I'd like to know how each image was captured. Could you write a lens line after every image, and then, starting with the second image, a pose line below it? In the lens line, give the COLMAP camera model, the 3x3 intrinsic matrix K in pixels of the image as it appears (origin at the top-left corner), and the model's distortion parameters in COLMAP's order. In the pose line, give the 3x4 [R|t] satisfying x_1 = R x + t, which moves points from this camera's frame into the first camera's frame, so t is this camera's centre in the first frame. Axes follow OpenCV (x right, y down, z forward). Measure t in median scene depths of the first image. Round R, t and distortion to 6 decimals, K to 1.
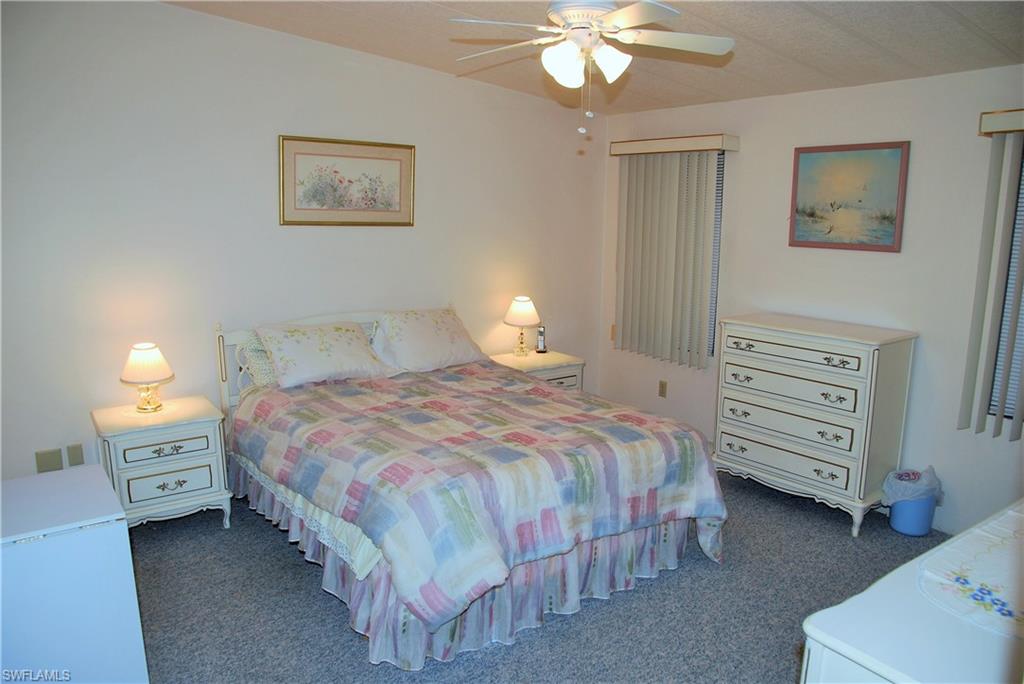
lens RADIAL K [[742.7, 0, 499.4], [0, 742.7, 342.5], [0, 0, 1]] dist [-0.132987, 0.083359]
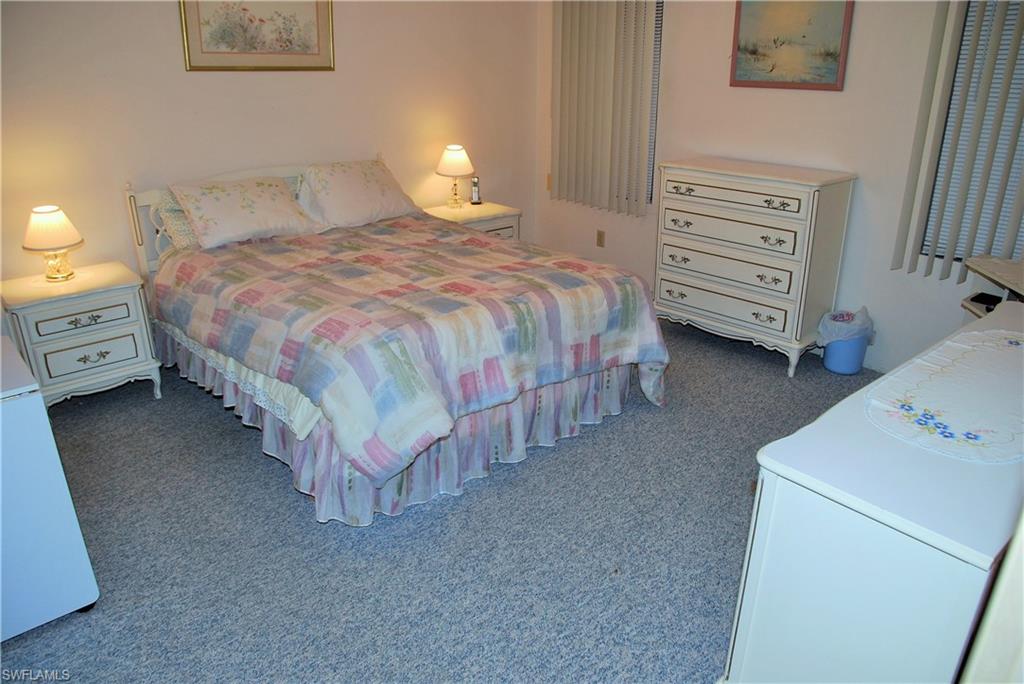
lens RADIAL K [[742.7, 0, 499.4], [0, 742.7, 342.5], [0, 0, 1]] dist [-0.132987, 0.083359]
pose [[0.995424, -0.046762, 0.083338, -0.002936], [0.030620, 0.982190, 0.185376, 0.020273], [-0.090523, -0.181976, 0.979127, 0.035644]]
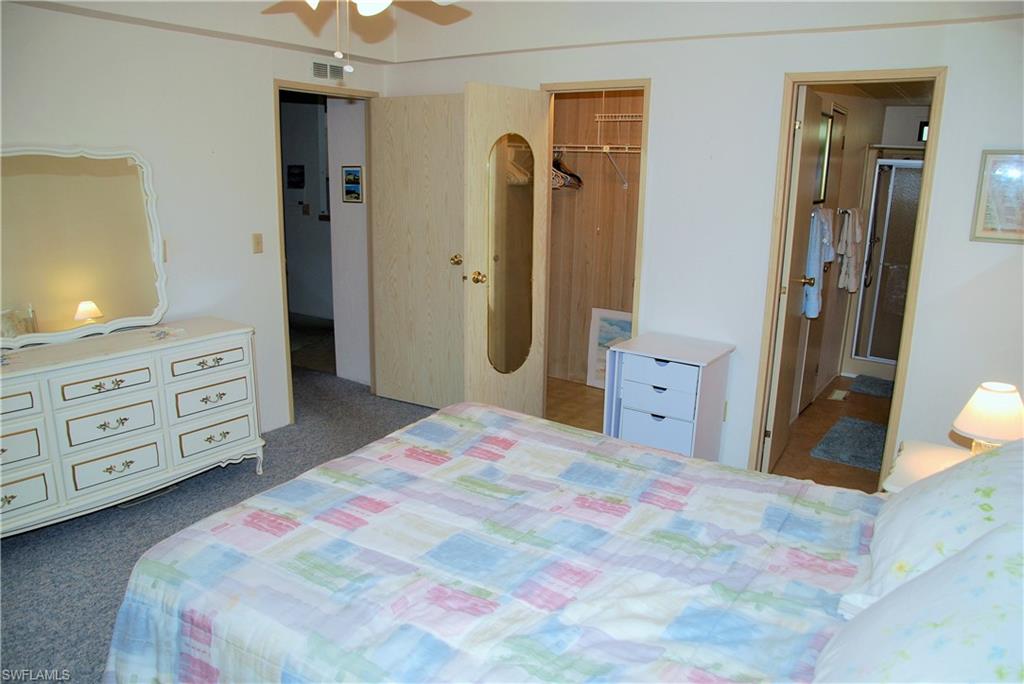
lens RADIAL K [[723.7, 0, 506.8], [0, 723.7, 348.6], [0, 0, 1]] dist [-0.124874, 0.098065]
pose [[-0.942493, 0.057136, -0.329306, 0.188251], [-0.084941, 0.911983, 0.401337, -0.283823], [0.323252, 0.406229, -0.854685, 1.578094]]
